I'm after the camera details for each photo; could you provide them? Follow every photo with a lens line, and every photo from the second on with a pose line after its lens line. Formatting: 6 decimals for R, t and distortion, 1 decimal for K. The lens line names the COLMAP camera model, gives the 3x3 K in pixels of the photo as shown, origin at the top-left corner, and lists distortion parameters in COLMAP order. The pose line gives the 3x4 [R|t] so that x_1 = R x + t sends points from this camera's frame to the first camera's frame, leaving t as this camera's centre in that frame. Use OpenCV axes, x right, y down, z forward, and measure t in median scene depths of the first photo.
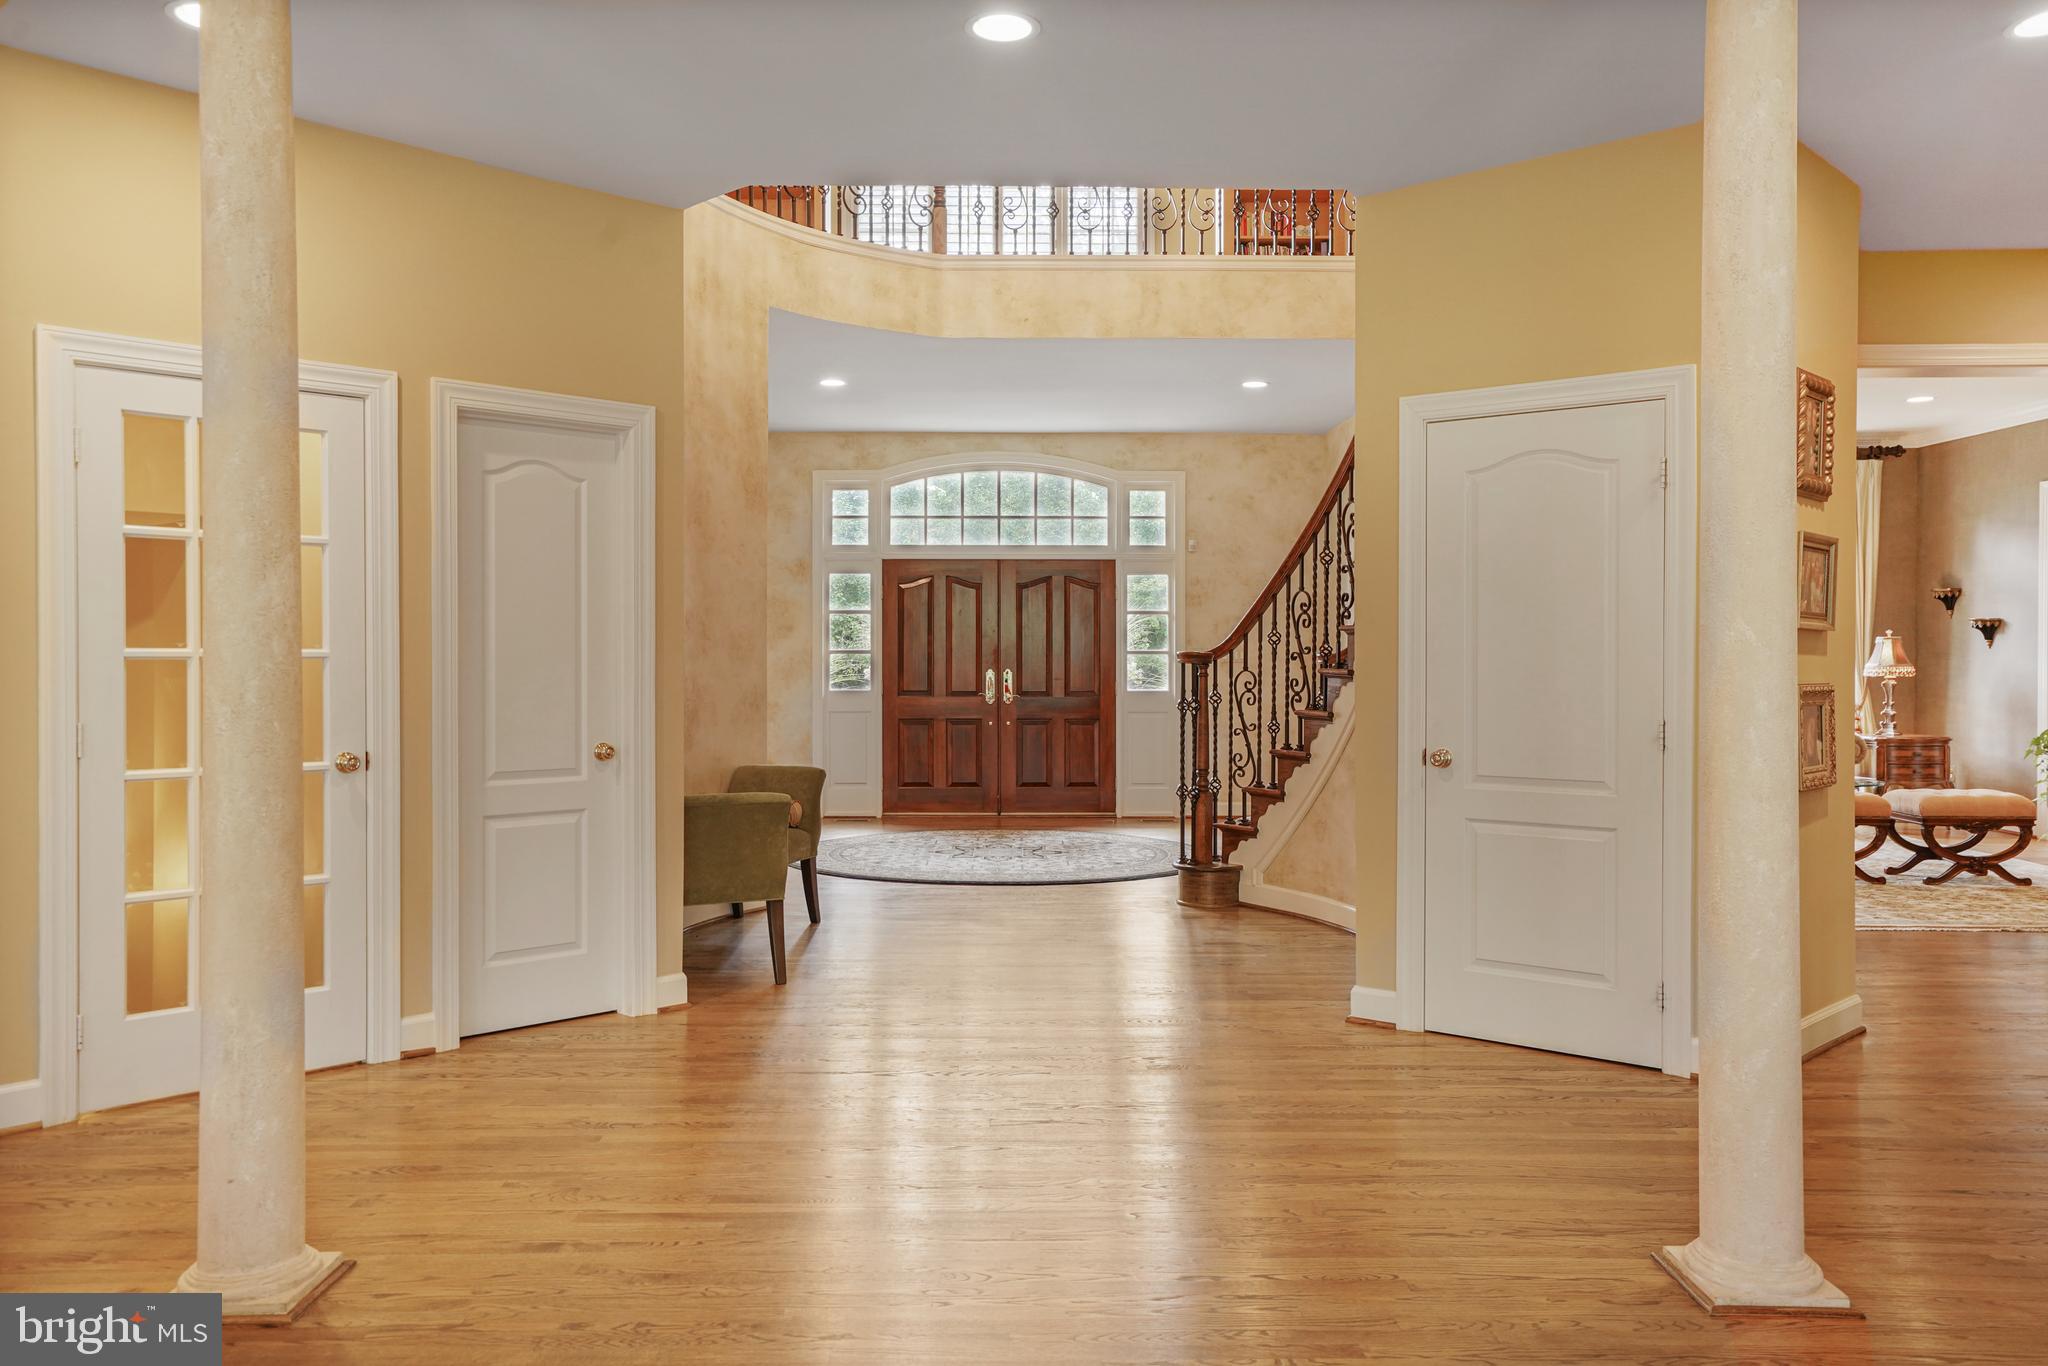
lens RADIAL K [[1563.9, 0, 1033.5], [0, 1563.9, 668.1], [0, 0, 1]] dist [0.006400, -0.000110]
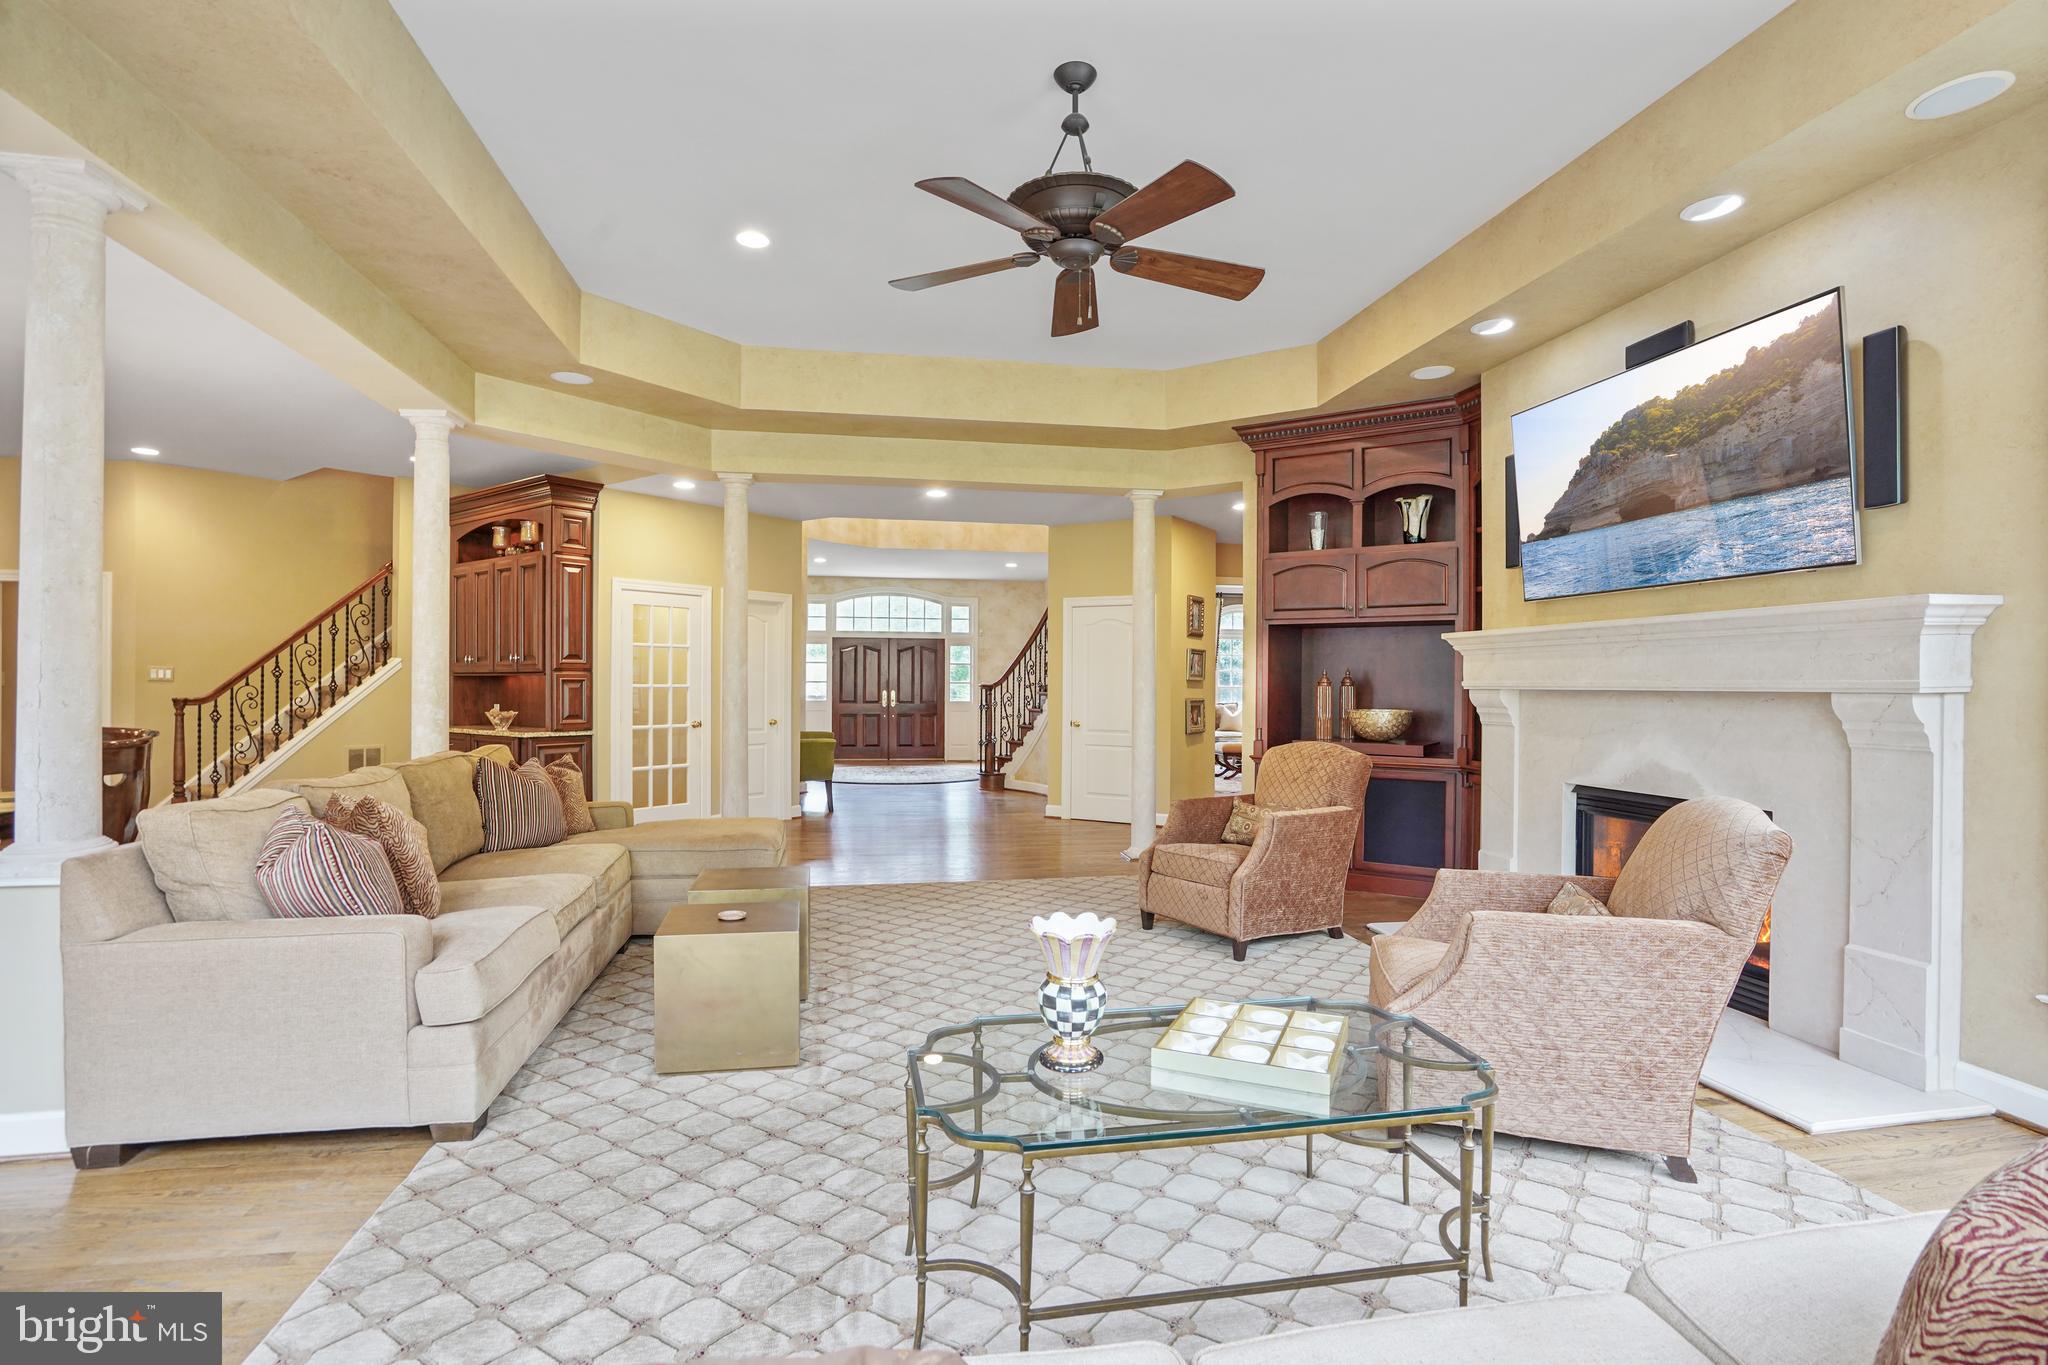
lens RADIAL K [[958.2, 0, 1036.1], [0, 958.2, 688.9], [0, 0, 1]] dist [-0.041499, -0.000058]
pose [[0.985386, 0.004308, 0.170283, -0.071341], [-0.004438, 0.999990, 0.000384, -0.004377], [-0.170280, -0.001135, 0.985395, -0.456090]]
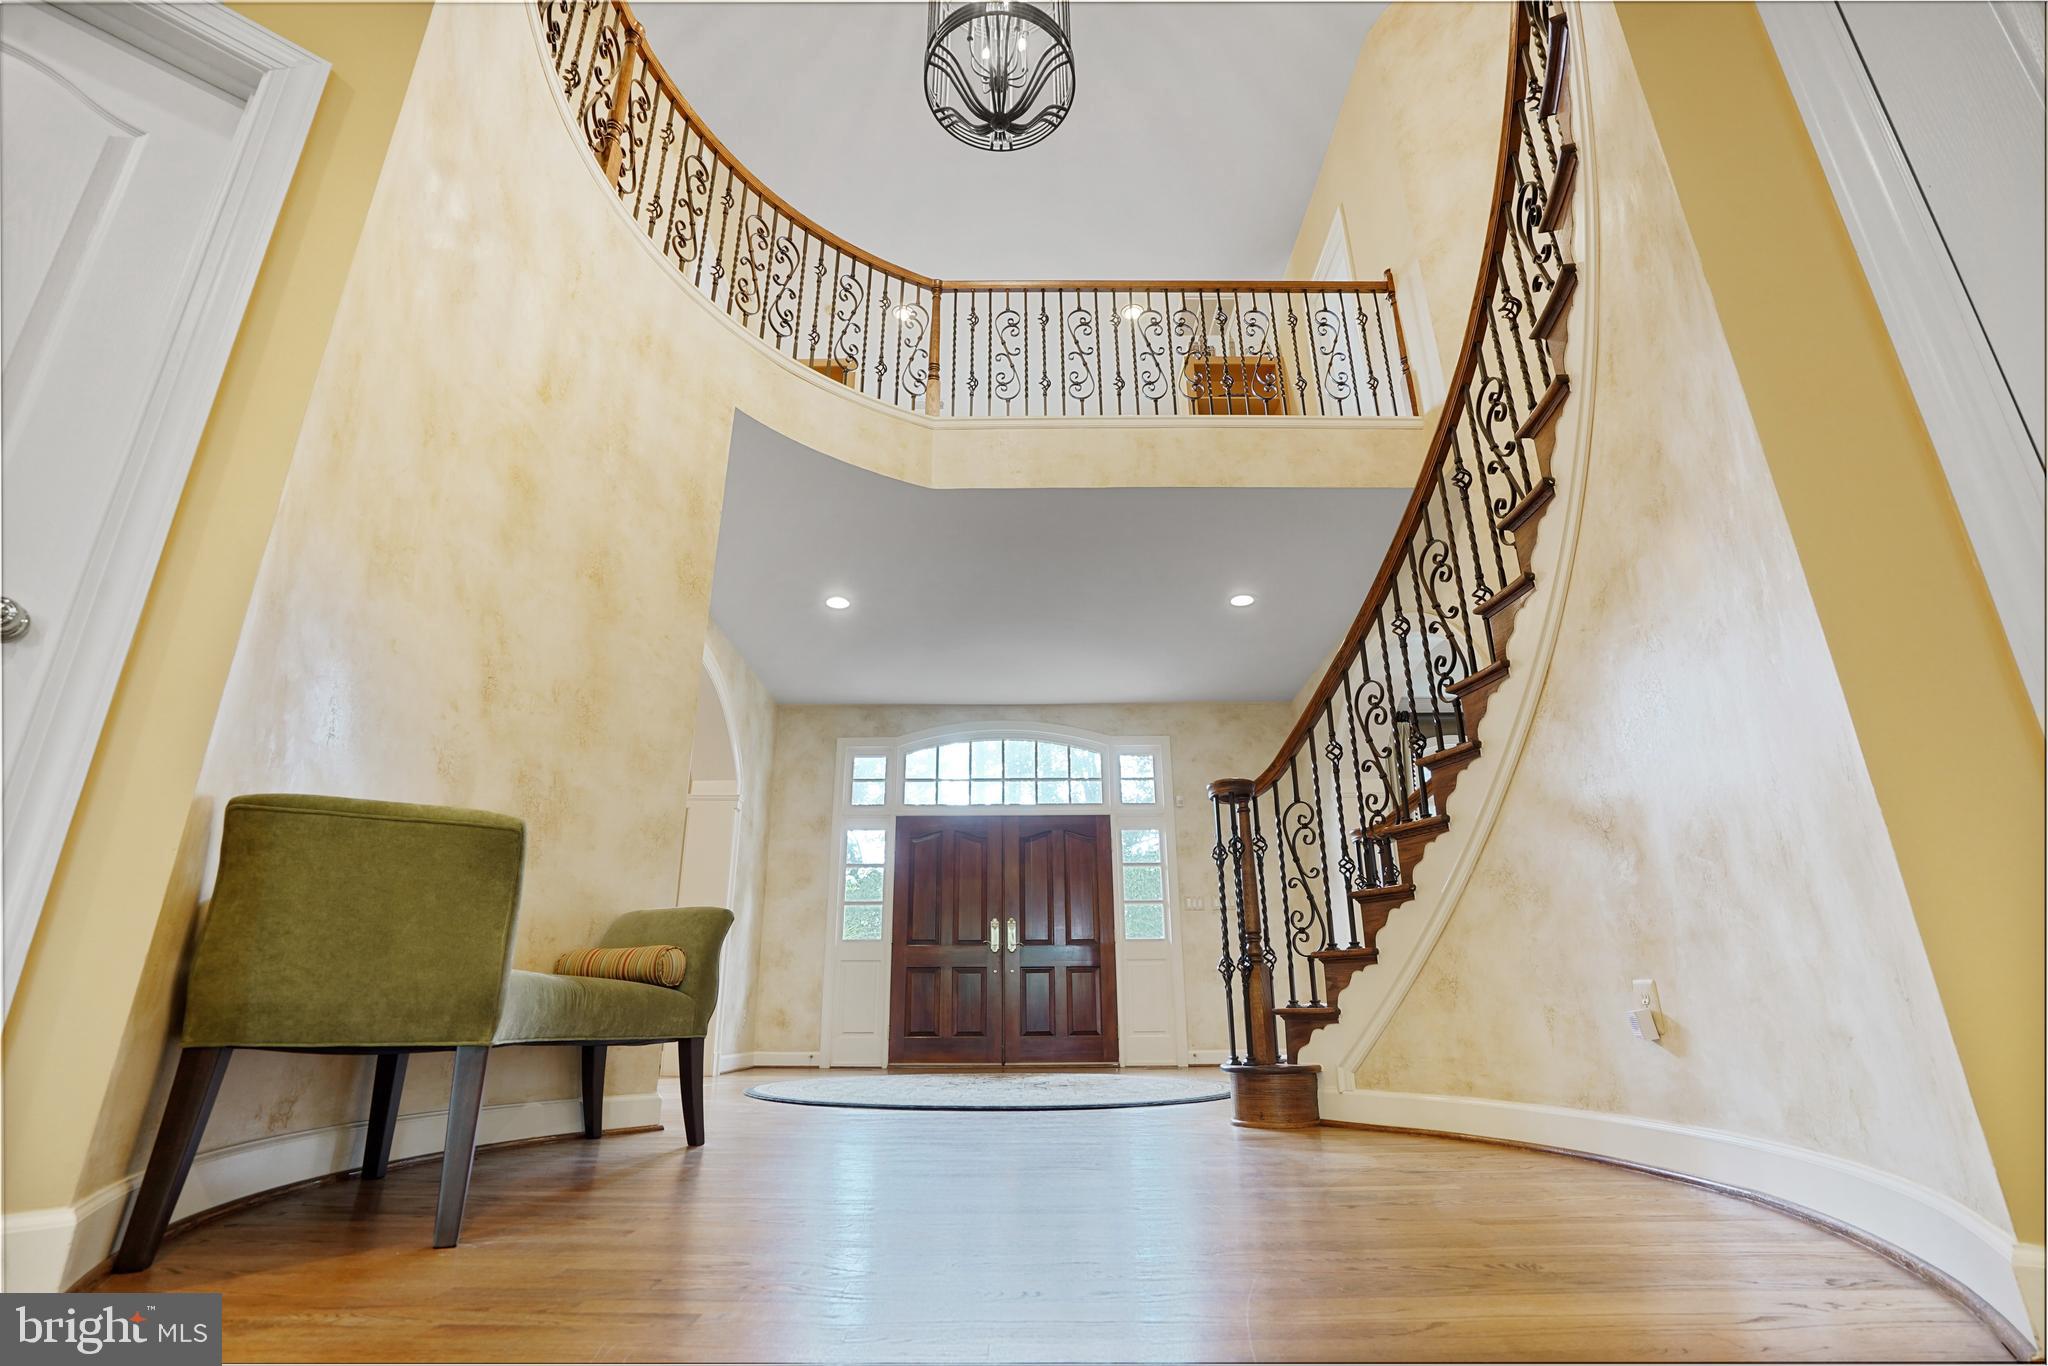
lens RADIAL K [[958.2, 0, 1020.9], [0, 958.2, 675.8], [0, 0, 1]] dist [-0.041499, -0.000058]
pose [[0.999764, -0.013697, -0.016875, 0.004852], [0.007071, 0.939164, -0.343397, 0.105210], [0.020552, 0.343196, 0.939039, 0.516791]]
